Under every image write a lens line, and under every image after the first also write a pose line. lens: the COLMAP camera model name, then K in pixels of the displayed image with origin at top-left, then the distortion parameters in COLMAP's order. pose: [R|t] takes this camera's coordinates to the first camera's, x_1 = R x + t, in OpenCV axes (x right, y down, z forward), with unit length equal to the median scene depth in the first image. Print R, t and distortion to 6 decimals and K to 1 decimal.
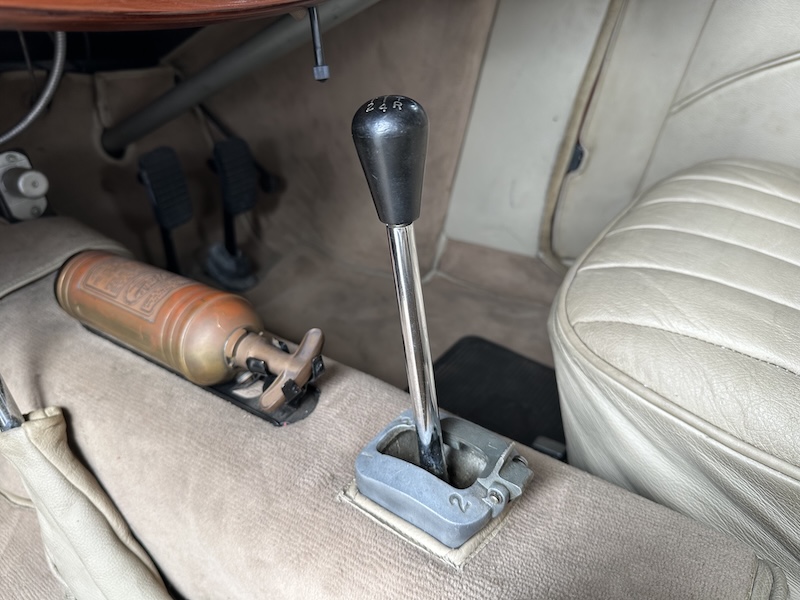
lens RADIAL K [[582.0, 0, 402.3], [0, 582.0, 309.6], [0, 0, 1]] dist [-0.017447, -0.000565]
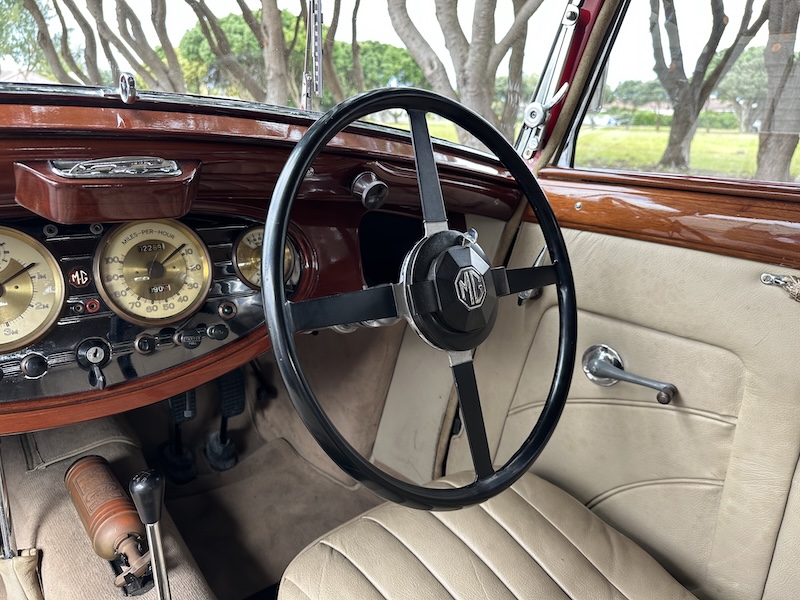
lens RADIAL K [[583.7, 0, 400.0], [0, 583.7, 300.0], [0, 0, 1]] dist [0.054711, -0.000175]
pose [[0.959825, 0.147205, -0.238887, 0.612921], [-0.198229, 0.958270, -0.205969, -0.314105], [0.198599, 0.245049, 0.948952, -0.547256]]
